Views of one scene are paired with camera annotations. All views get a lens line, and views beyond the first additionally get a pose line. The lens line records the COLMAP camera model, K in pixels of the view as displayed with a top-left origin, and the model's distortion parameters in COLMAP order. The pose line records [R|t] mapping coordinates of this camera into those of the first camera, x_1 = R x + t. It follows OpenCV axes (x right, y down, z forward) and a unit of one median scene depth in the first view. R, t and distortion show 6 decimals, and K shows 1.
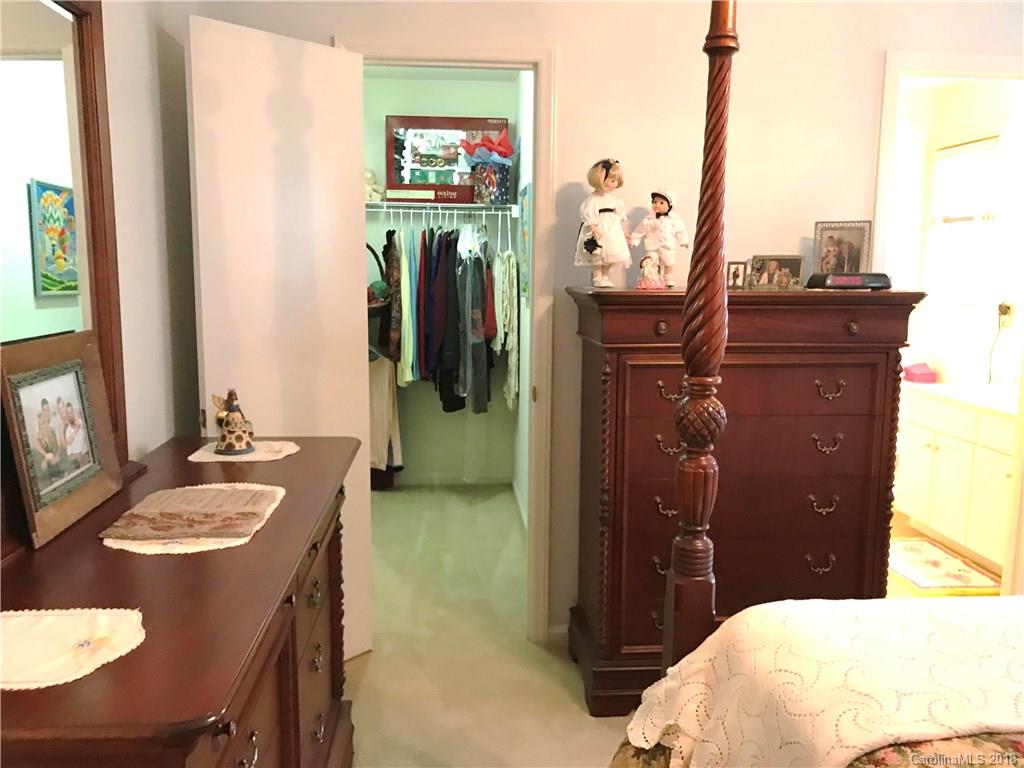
lens RADIAL K [[846.8, 0, 512.0], [0, 846.8, 384.0], [0, 0, 1]] dist [0.010172, -0.005552]
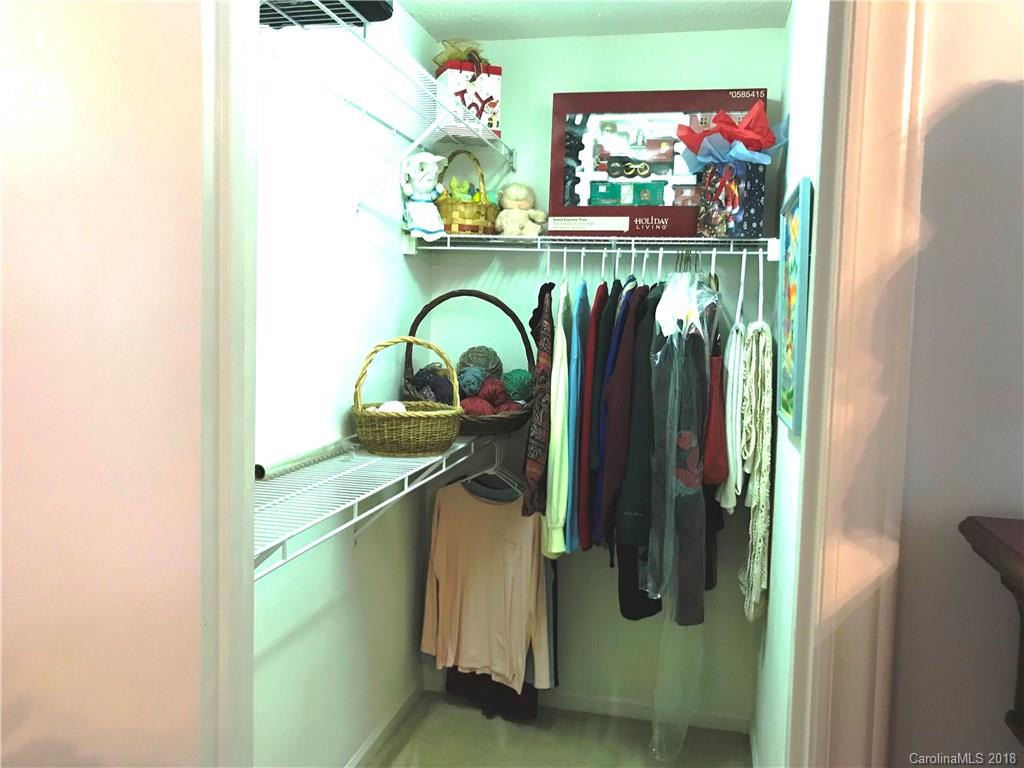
lens RADIAL K [[842.9, 0, 492.5], [0, 842.9, 368.1], [0, 0, 1]] dist [0.029624, -0.003241]
pose [[0.947154, 0.036819, -0.318658, 0.008473], [-0.063403, 0.995281, -0.073454, -0.077617], [0.314450, 0.089776, 0.945019, 0.441262]]
